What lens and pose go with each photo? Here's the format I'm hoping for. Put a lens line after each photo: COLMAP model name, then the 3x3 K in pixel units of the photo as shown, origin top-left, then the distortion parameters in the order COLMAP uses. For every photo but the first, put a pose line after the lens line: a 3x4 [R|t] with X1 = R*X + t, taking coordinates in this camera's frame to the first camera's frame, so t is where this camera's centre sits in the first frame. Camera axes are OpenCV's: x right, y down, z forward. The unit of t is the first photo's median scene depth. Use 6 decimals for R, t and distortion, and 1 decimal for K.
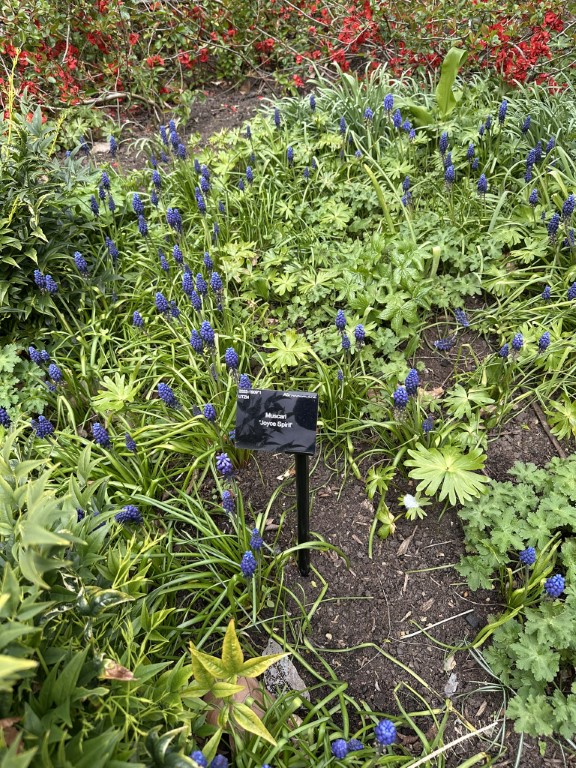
lens RADIAL K [[539.8, 0, 288.7], [0, 539.8, 383.0], [0, 0, 1]] dist [-0.019241, -0.017052]
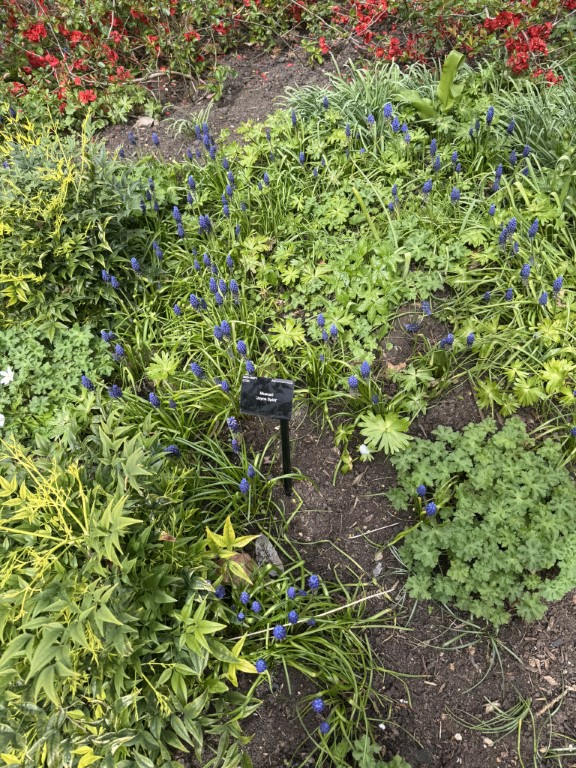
lens RADIAL K [[533.3, 0, 287.4], [0, 533.3, 382.0], [0, 0, 1]] dist [-0.013762, -0.032327]
pose [[0.997400, 0.036311, -0.062240, 0.090224], [-0.027926, 0.991035, 0.130648, -0.119767], [0.066426, -0.128570, 0.989473, -0.344966]]
